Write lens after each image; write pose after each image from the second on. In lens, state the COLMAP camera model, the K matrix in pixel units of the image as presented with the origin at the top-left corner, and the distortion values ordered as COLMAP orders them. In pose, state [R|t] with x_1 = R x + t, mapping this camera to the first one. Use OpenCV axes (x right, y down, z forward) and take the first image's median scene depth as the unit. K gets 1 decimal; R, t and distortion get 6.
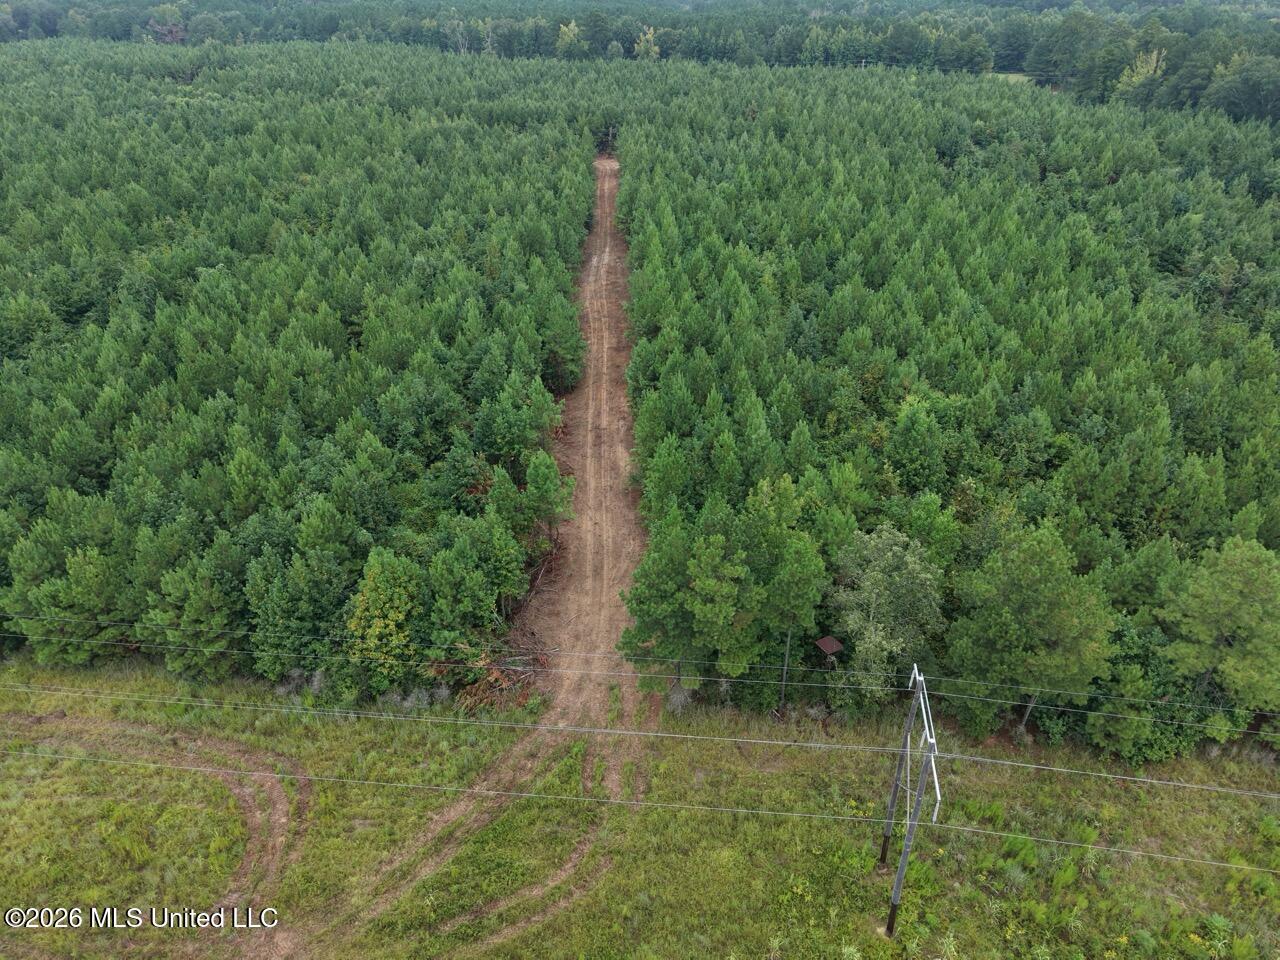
lens RADIAL K [[854.5, 0, 638.7], [0, 854.5, 478.9], [0, 0, 1]] dist [0.028227, -0.028813]
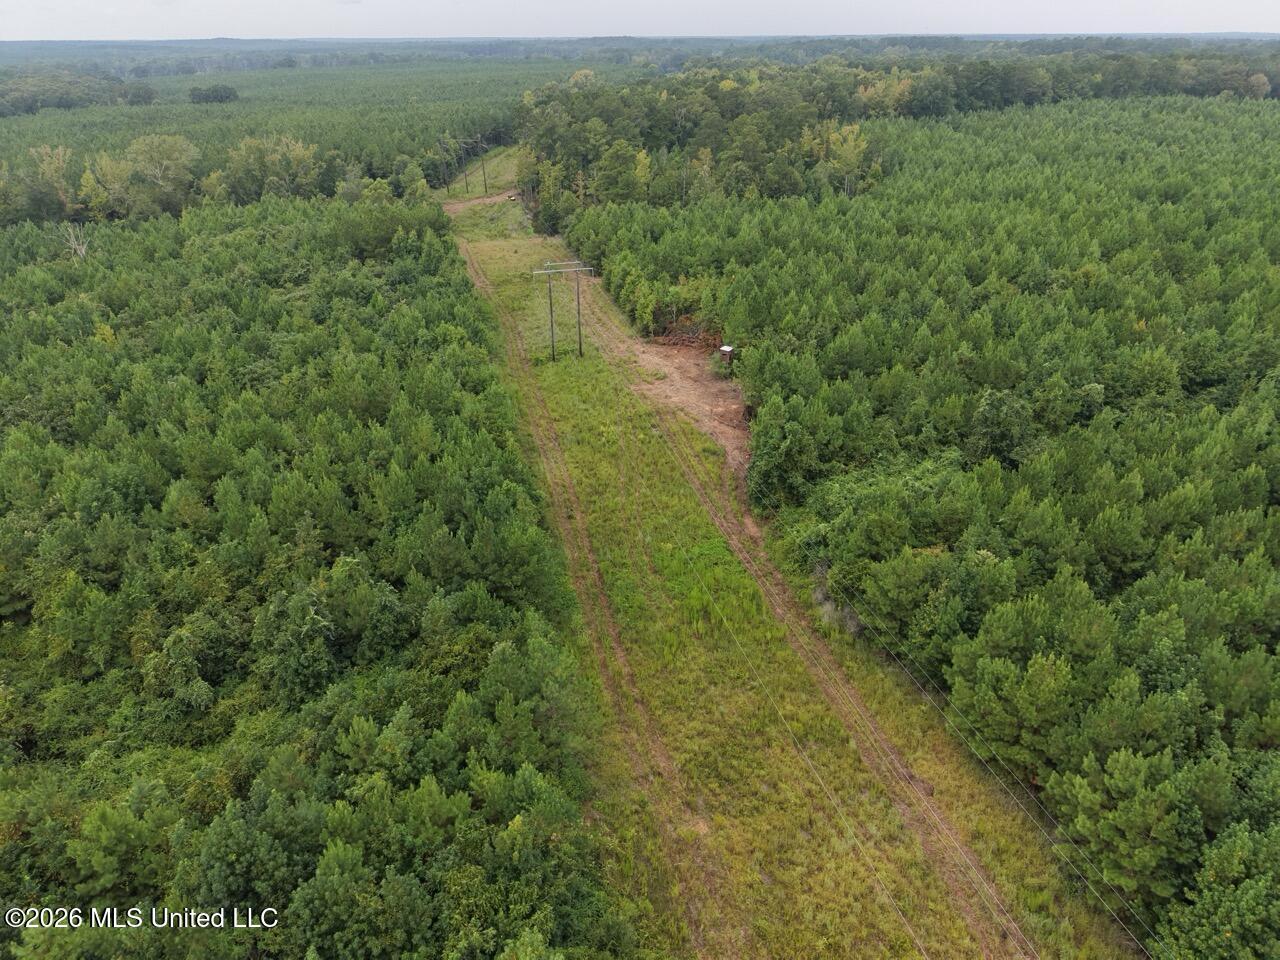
lens RADIAL K [[854.5, 0, 641.9], [0, 854.5, 485.6], [0, 0, 1]] dist [0.028227, -0.028813]
pose [[0.383389, 0.433446, -0.815559, -0.099461], [-0.475794, 0.849536, 0.227836, -0.030268], [0.791601, 0.300688, 0.531934, 0.096489]]
